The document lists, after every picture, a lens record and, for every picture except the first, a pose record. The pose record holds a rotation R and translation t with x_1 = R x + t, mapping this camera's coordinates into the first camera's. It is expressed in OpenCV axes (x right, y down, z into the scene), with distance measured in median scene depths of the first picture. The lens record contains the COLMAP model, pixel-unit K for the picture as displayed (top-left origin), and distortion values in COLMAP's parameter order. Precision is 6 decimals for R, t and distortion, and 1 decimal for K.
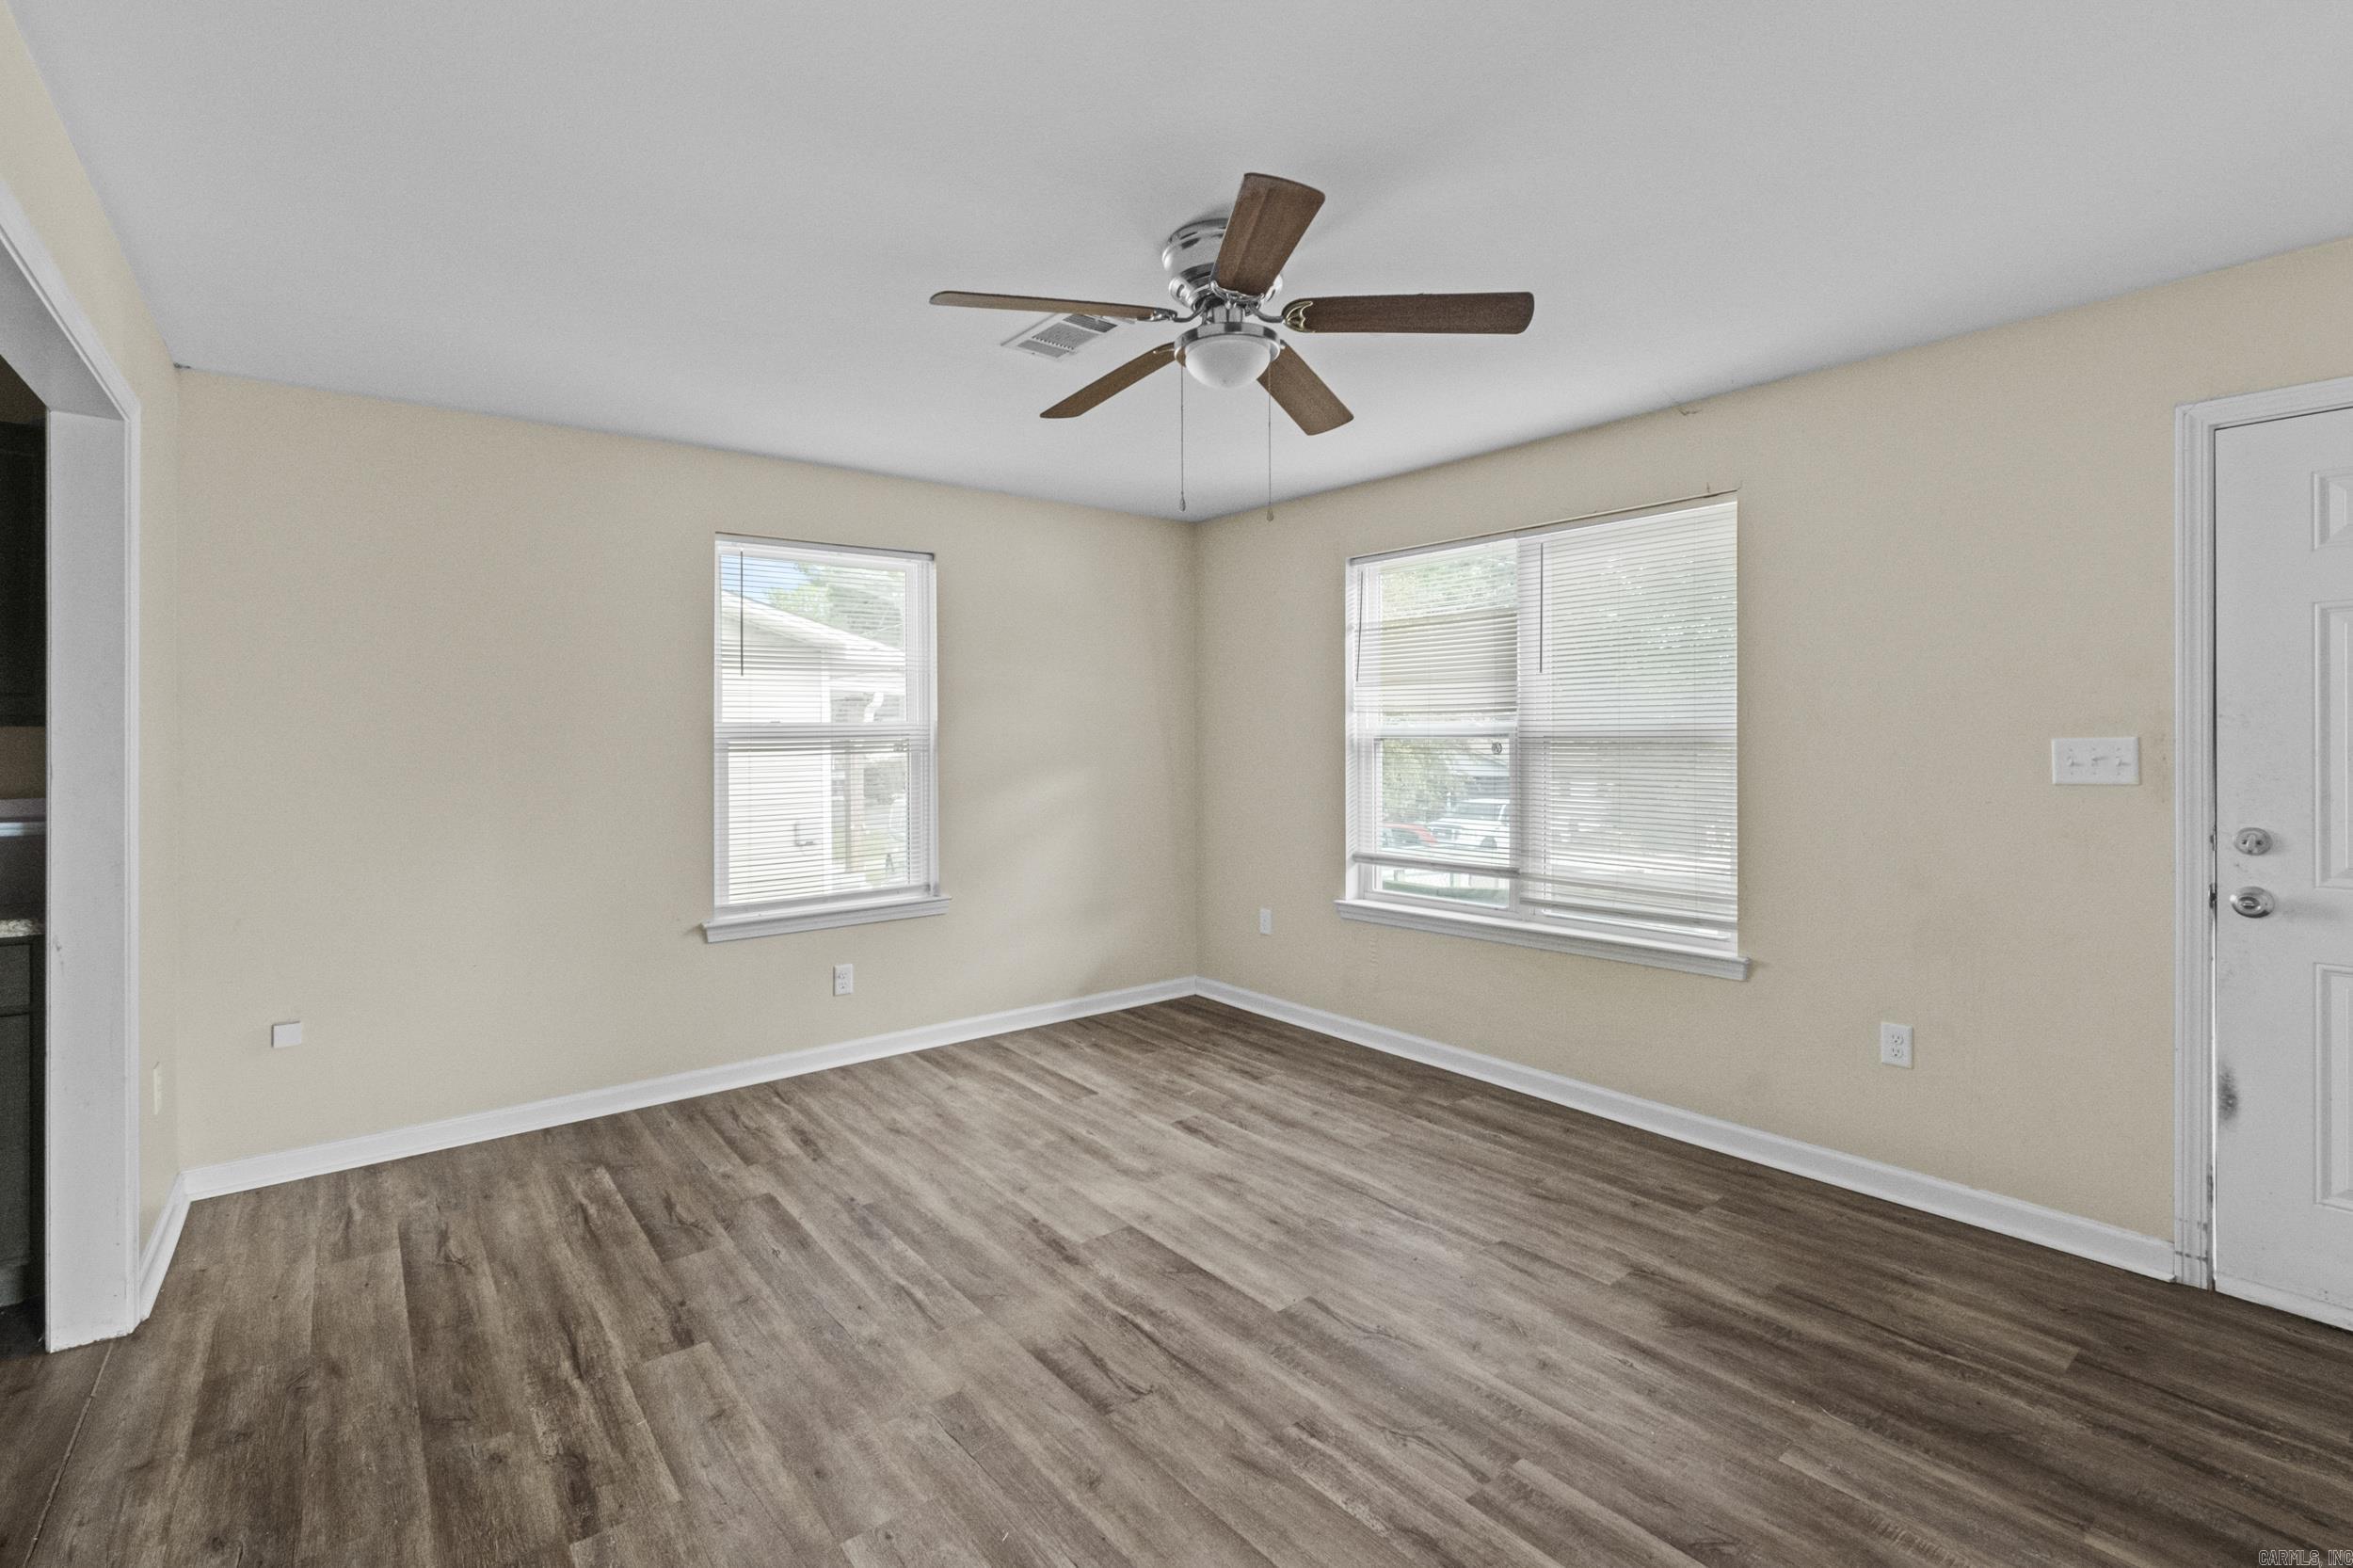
lens RADIAL K [[1050.5, 0, 1184.1], [0, 1050.5, 746.7], [0, 0, 1]] dist [-0.001310, -0.000400]
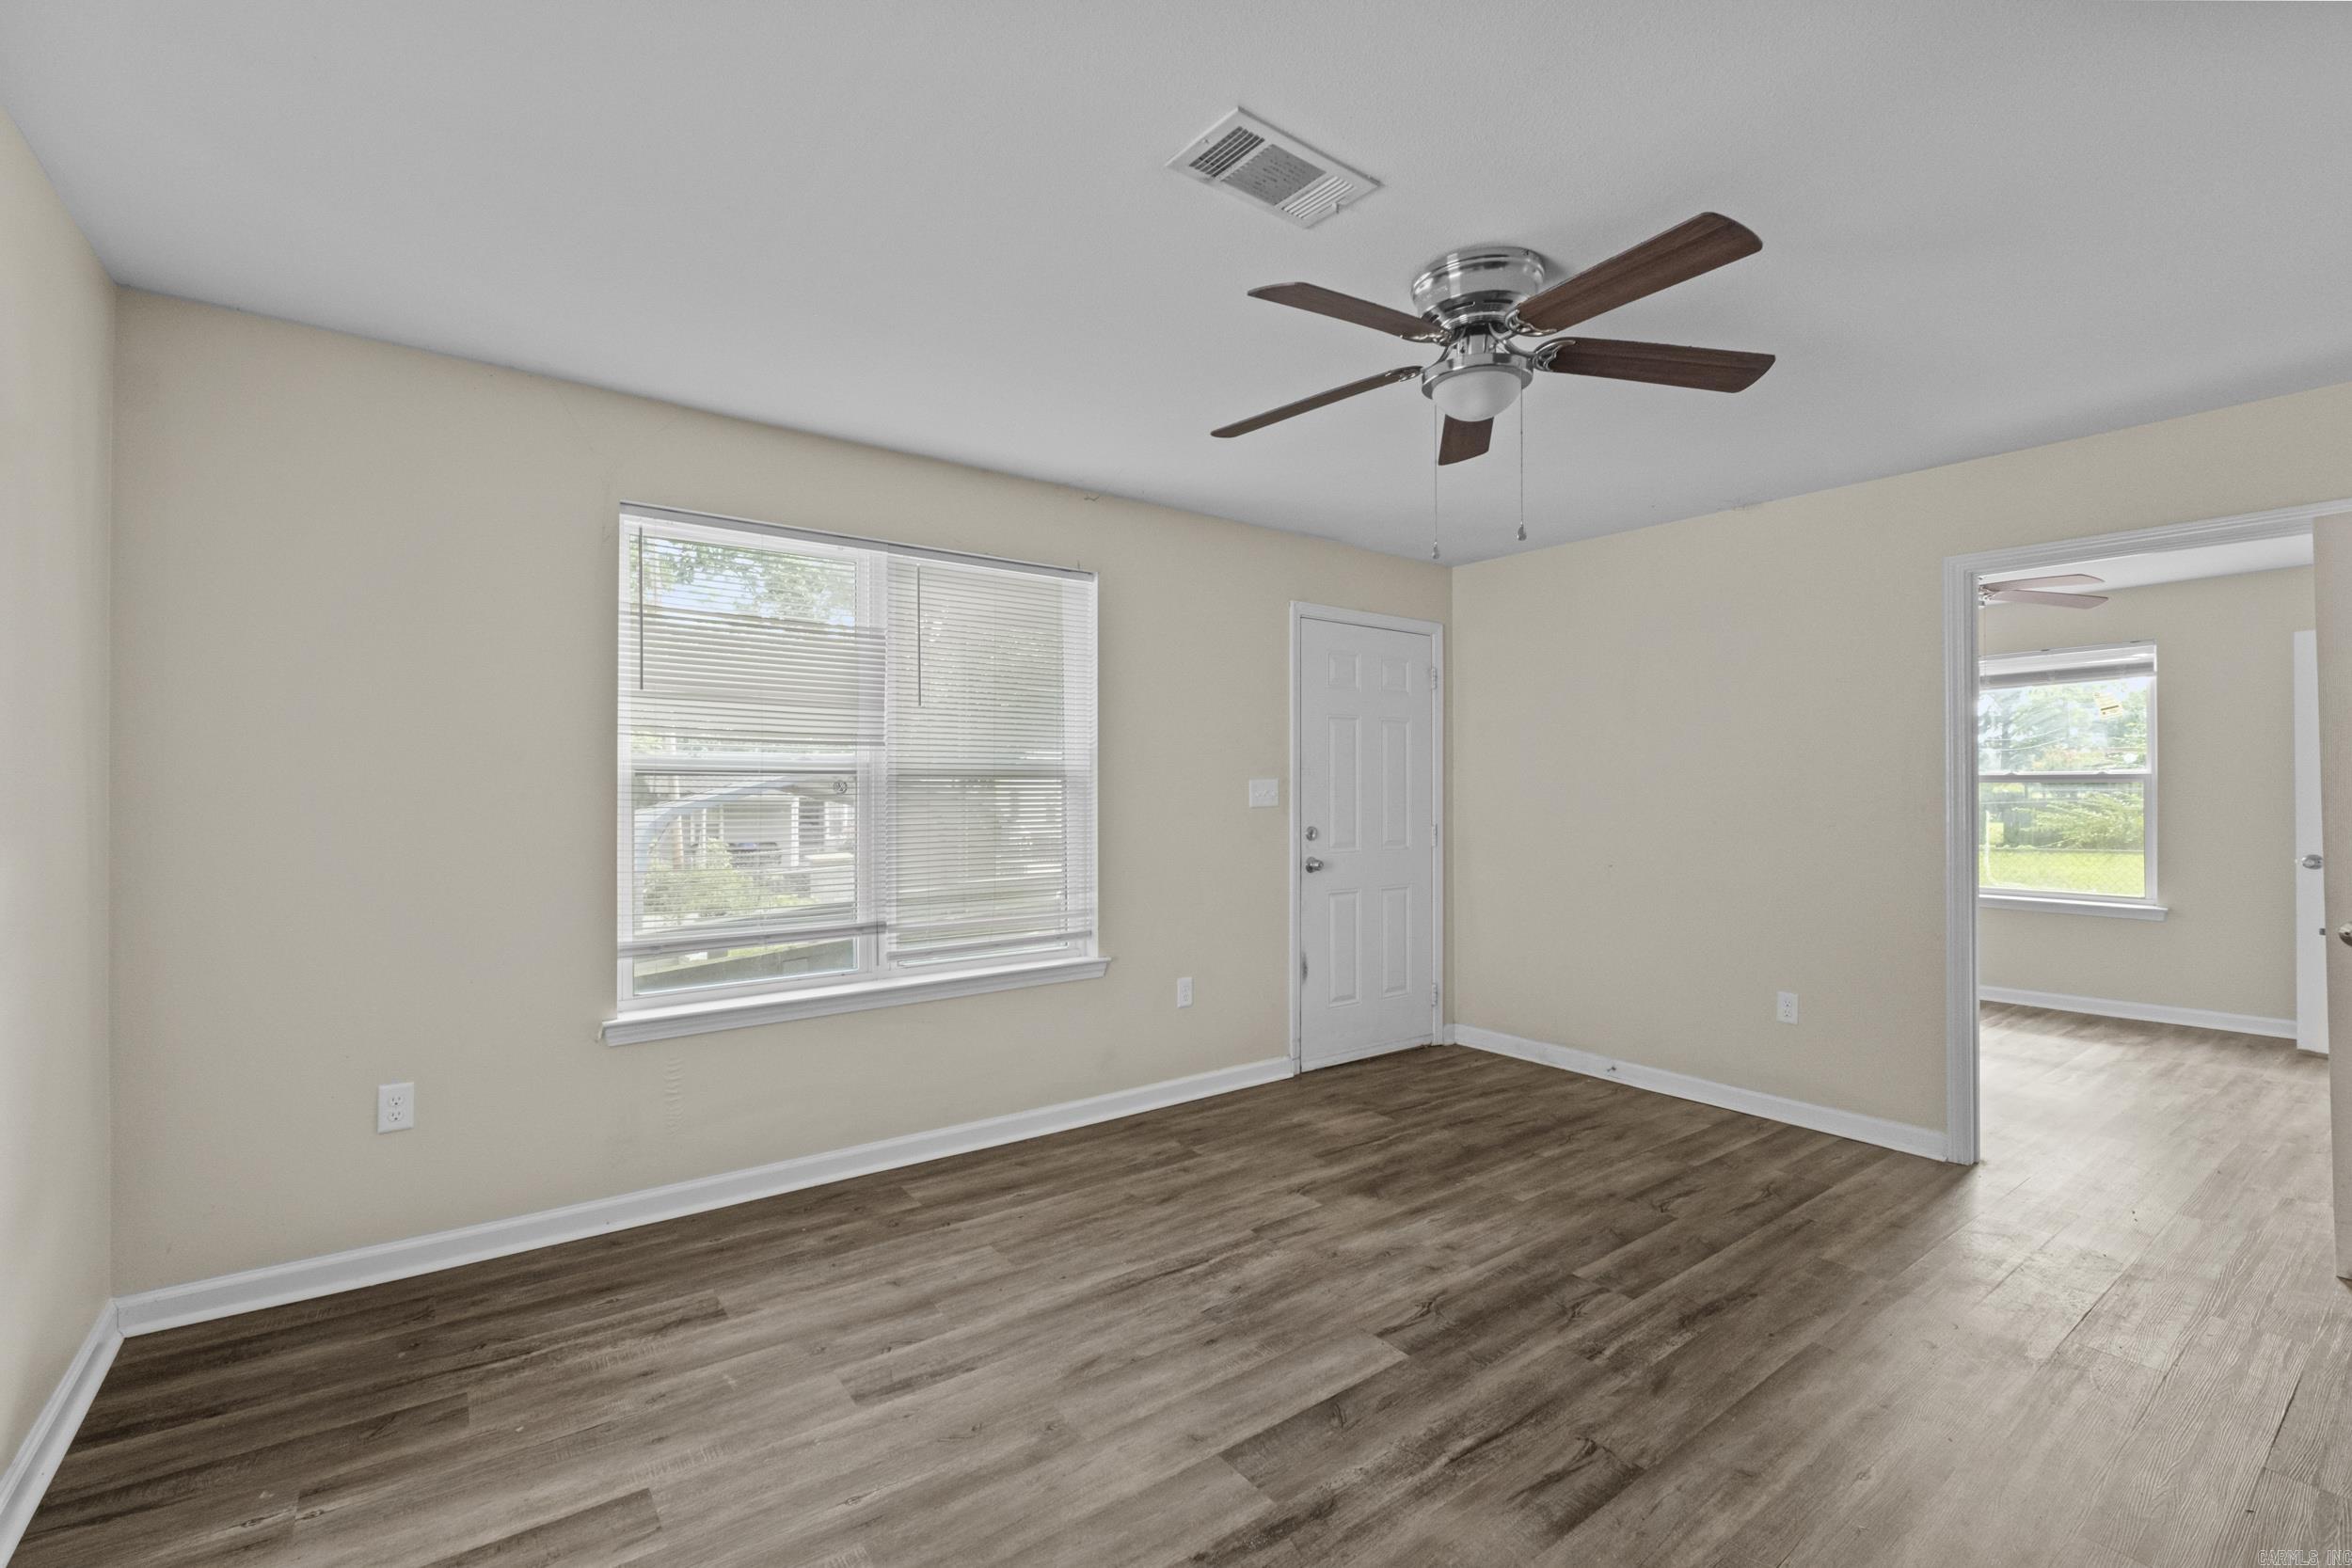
lens RADIAL K [[1015.8, 0, 1156.1], [0, 1015.8, 782.9], [0, 0, 1]] dist [-0.004564, 0.000182]
pose [[0.047106, 0.003434, 0.998884, -0.772582], [0.001202, 0.999993, -0.003494, 0.002166], [-0.998889, 0.001365, 0.047102, 1.049540]]
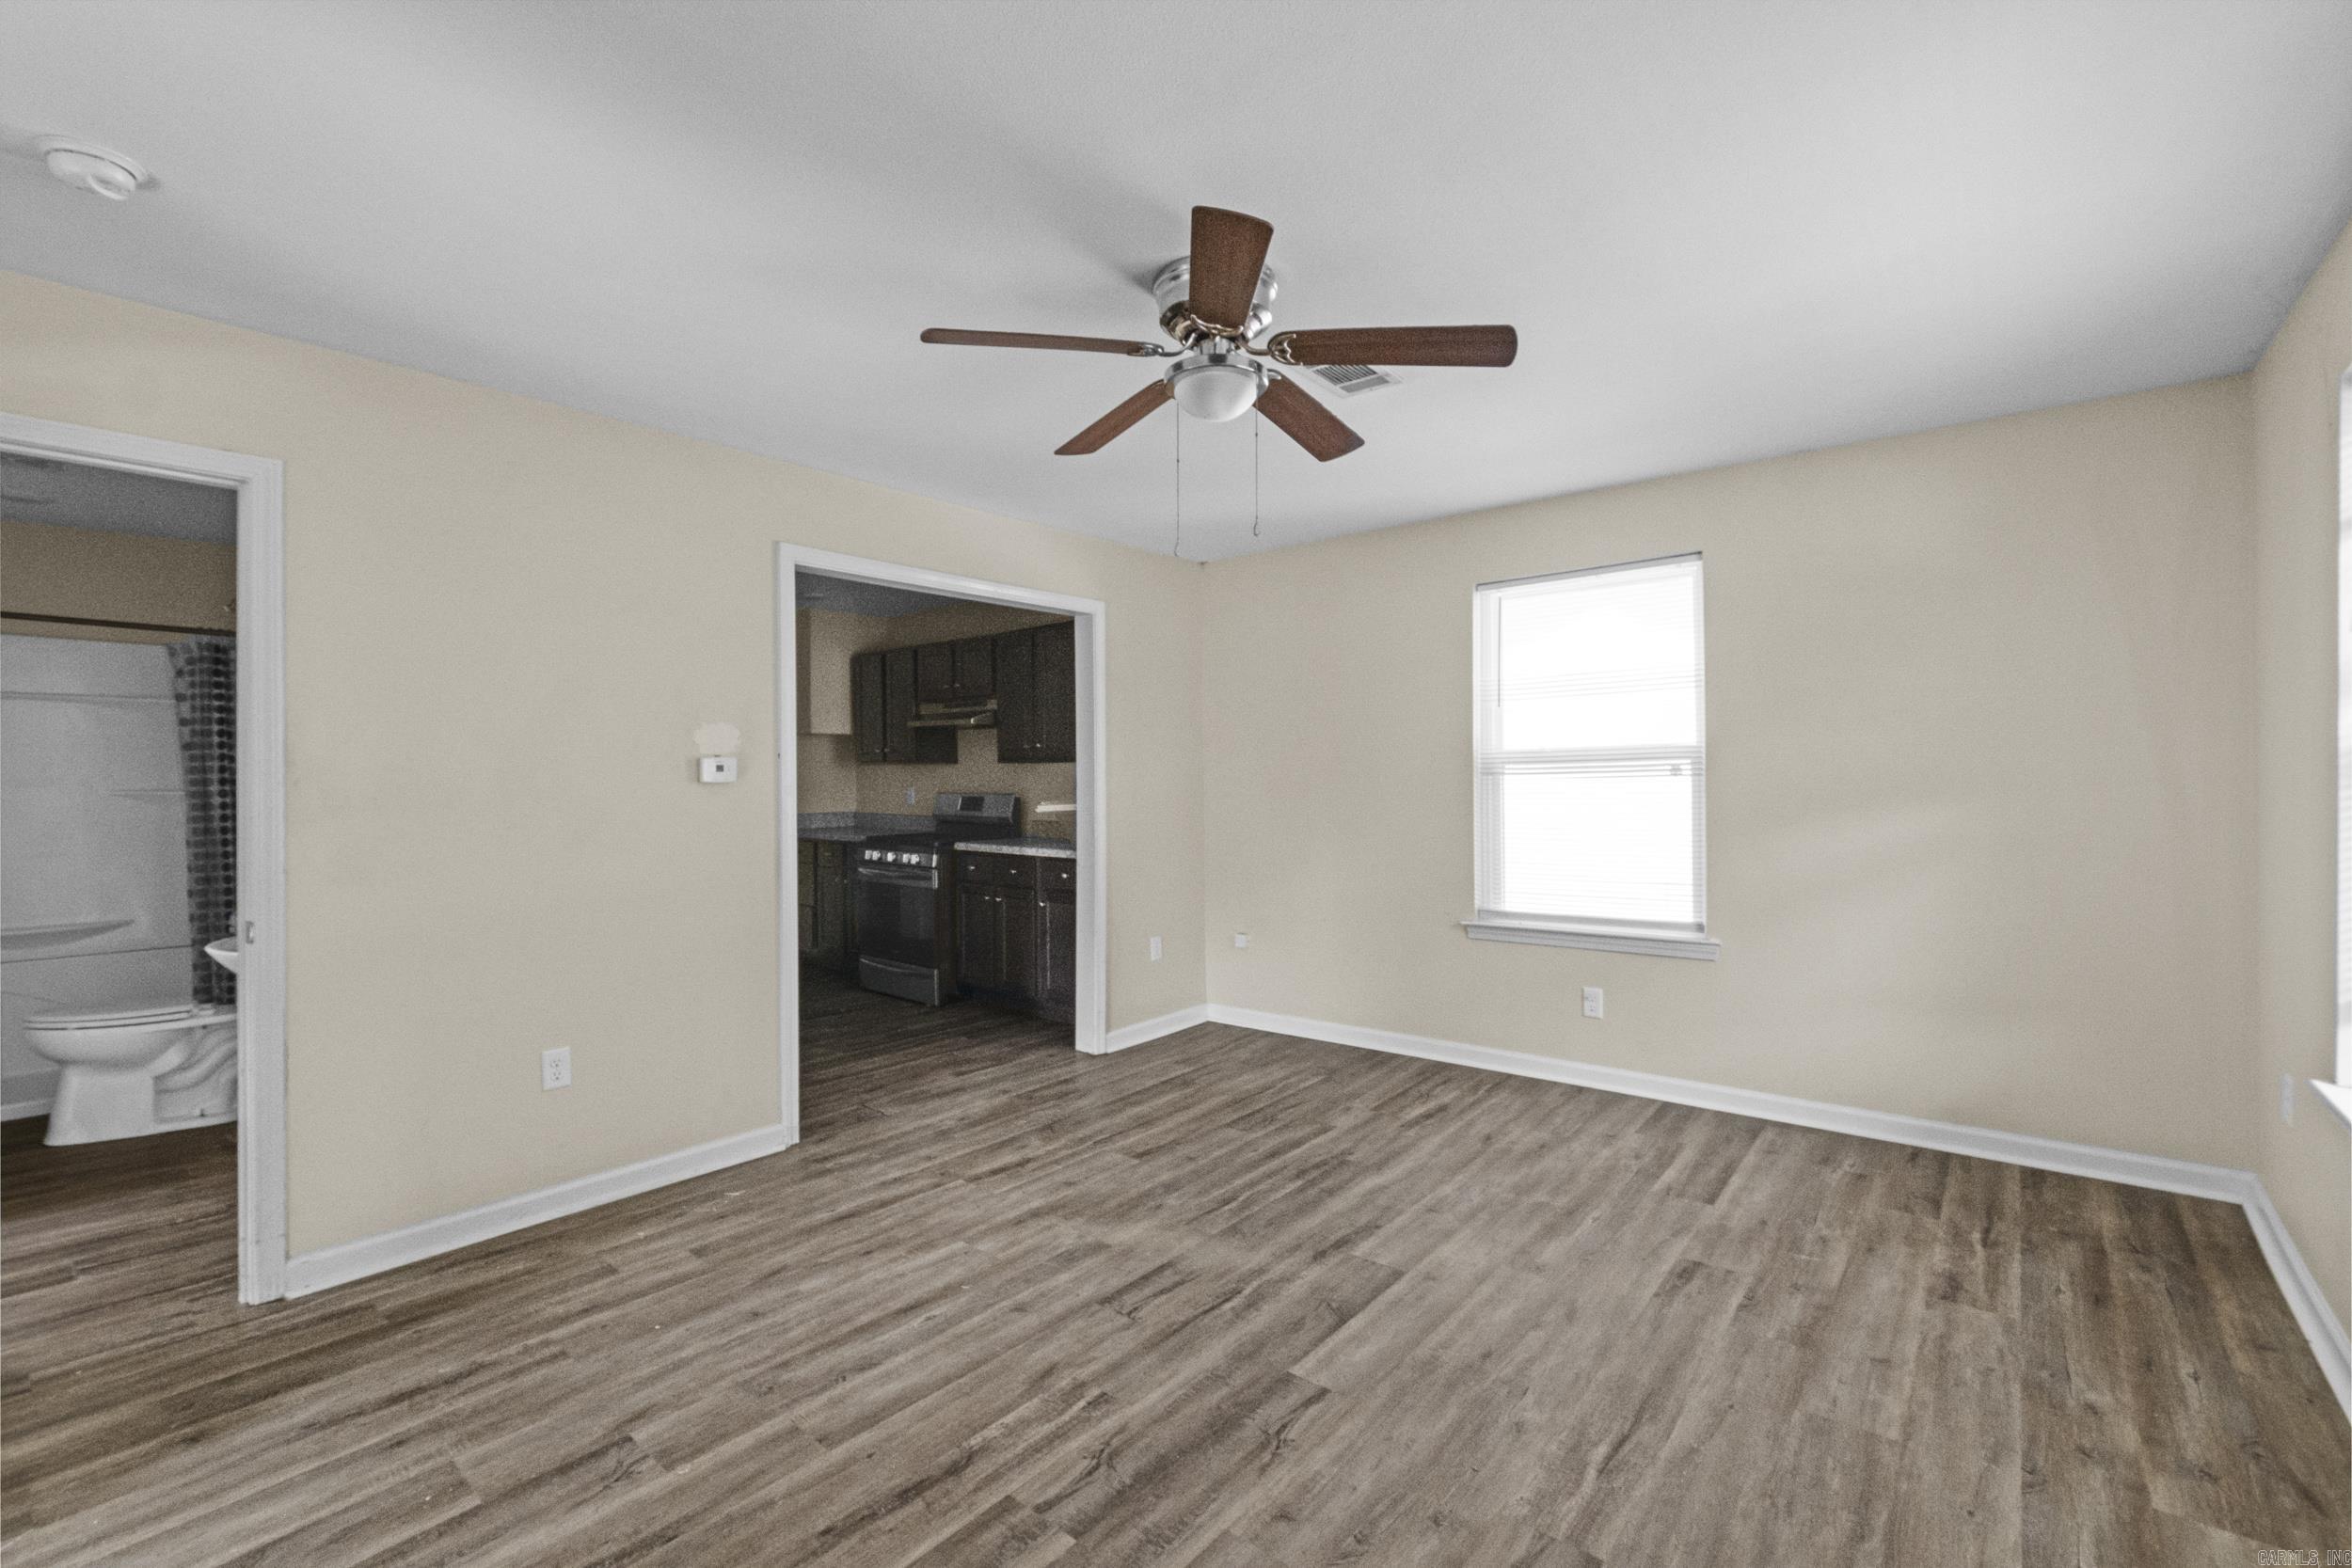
lens RADIAL K [[1015.8, 0, 1156.1], [0, 1015.8, 782.9], [0, 0, 1]] dist [-0.004564, 0.000182]
pose [[0.187950, 0.009663, -0.982131, 0.839617], [0.003620, 0.999938, 0.010531, 0.000738], [0.982172, -0.005535, 0.187903, 0.630037]]
